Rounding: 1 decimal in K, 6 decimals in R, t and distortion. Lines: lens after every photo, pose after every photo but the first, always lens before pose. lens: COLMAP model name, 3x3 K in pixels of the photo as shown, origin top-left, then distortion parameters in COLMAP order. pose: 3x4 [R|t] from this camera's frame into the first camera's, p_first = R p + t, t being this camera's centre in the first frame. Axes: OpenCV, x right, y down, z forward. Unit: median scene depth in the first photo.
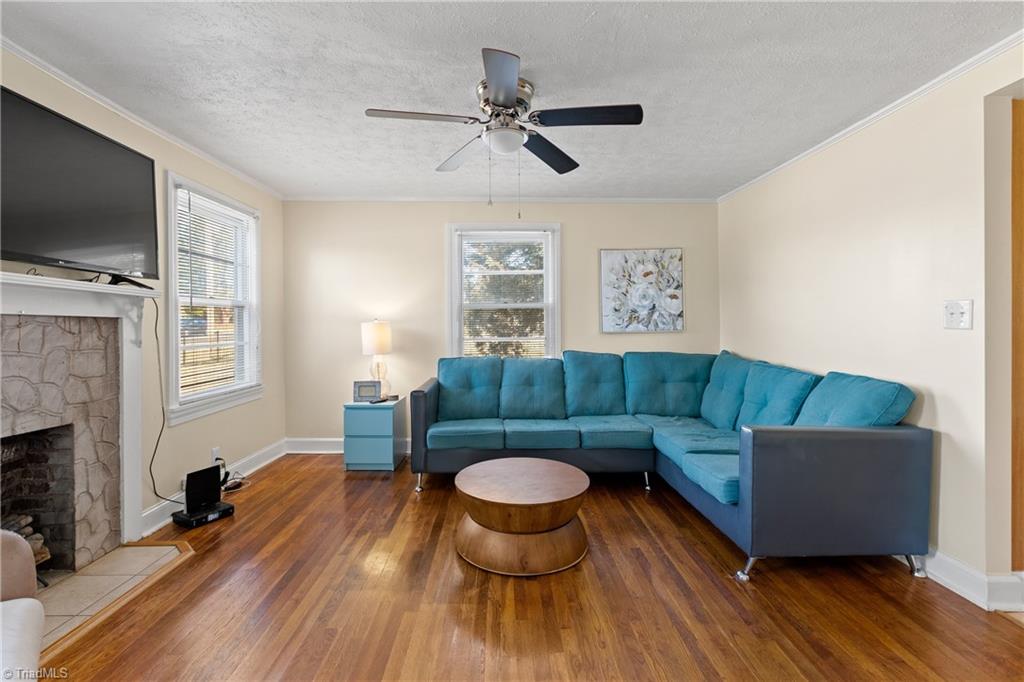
lens RADIAL K [[464.1, 0, 513.5], [0, 464.1, 331.4], [0, 0, 1]] dist [-0.001223, 0.000588]
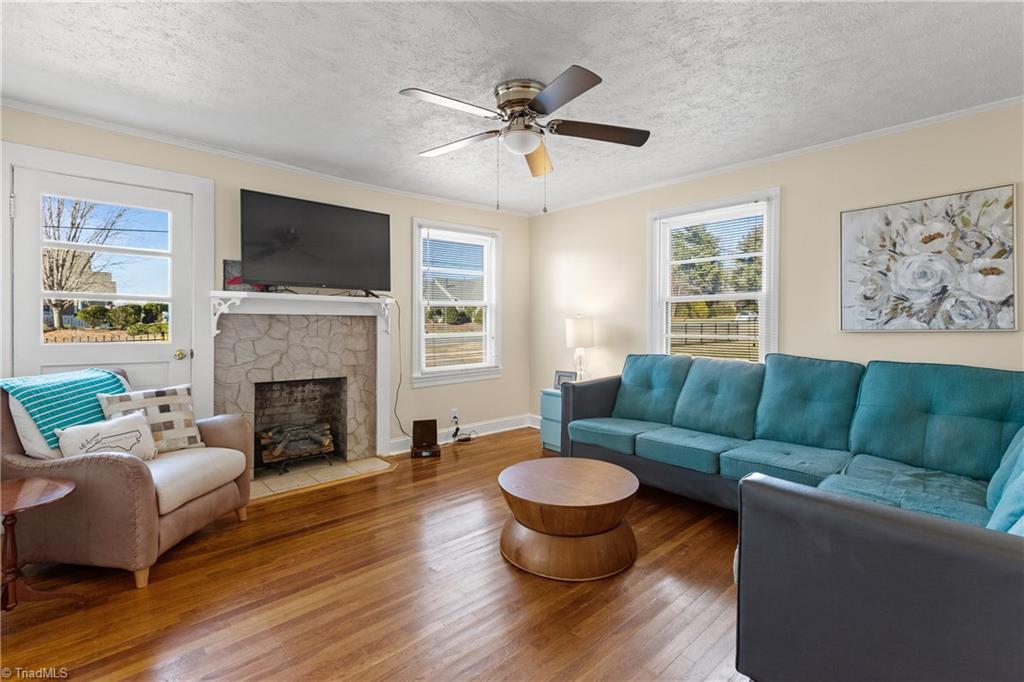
lens RADIAL K [[464.1, 0, 499.8], [0, 464.1, 324.6], [0, 0, 1]] dist [-0.001223, 0.000588]
pose [[0.653611, 0.006639, -0.756802, 0.418674], [-0.009272, 0.999957, 0.000764, -0.002712], [0.756774, 0.006518, 0.653644, 0.166654]]
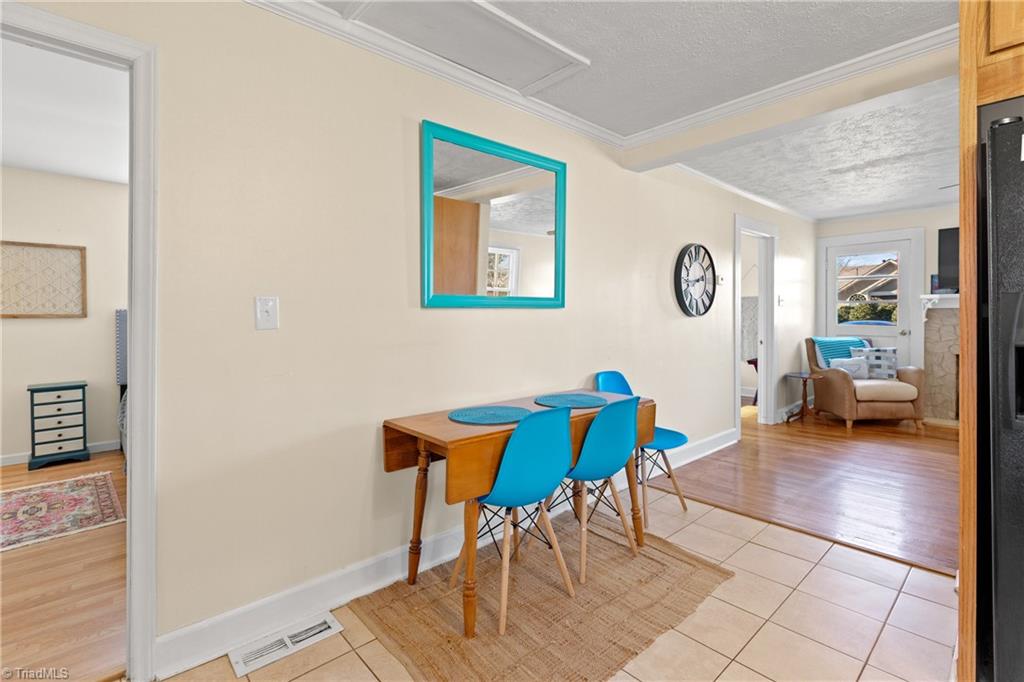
lens RADIAL K [[464.1, 0, 512.6], [0, 464.1, 322.7], [0, 0, 1]] dist [-0.001223, 0.000588]
pose [[-0.751913, 0.008766, -0.659204, 1.211054], [-0.004481, 0.999821, 0.018407, 0.004079], [0.659247, 0.016795, -0.751739, 0.528619]]
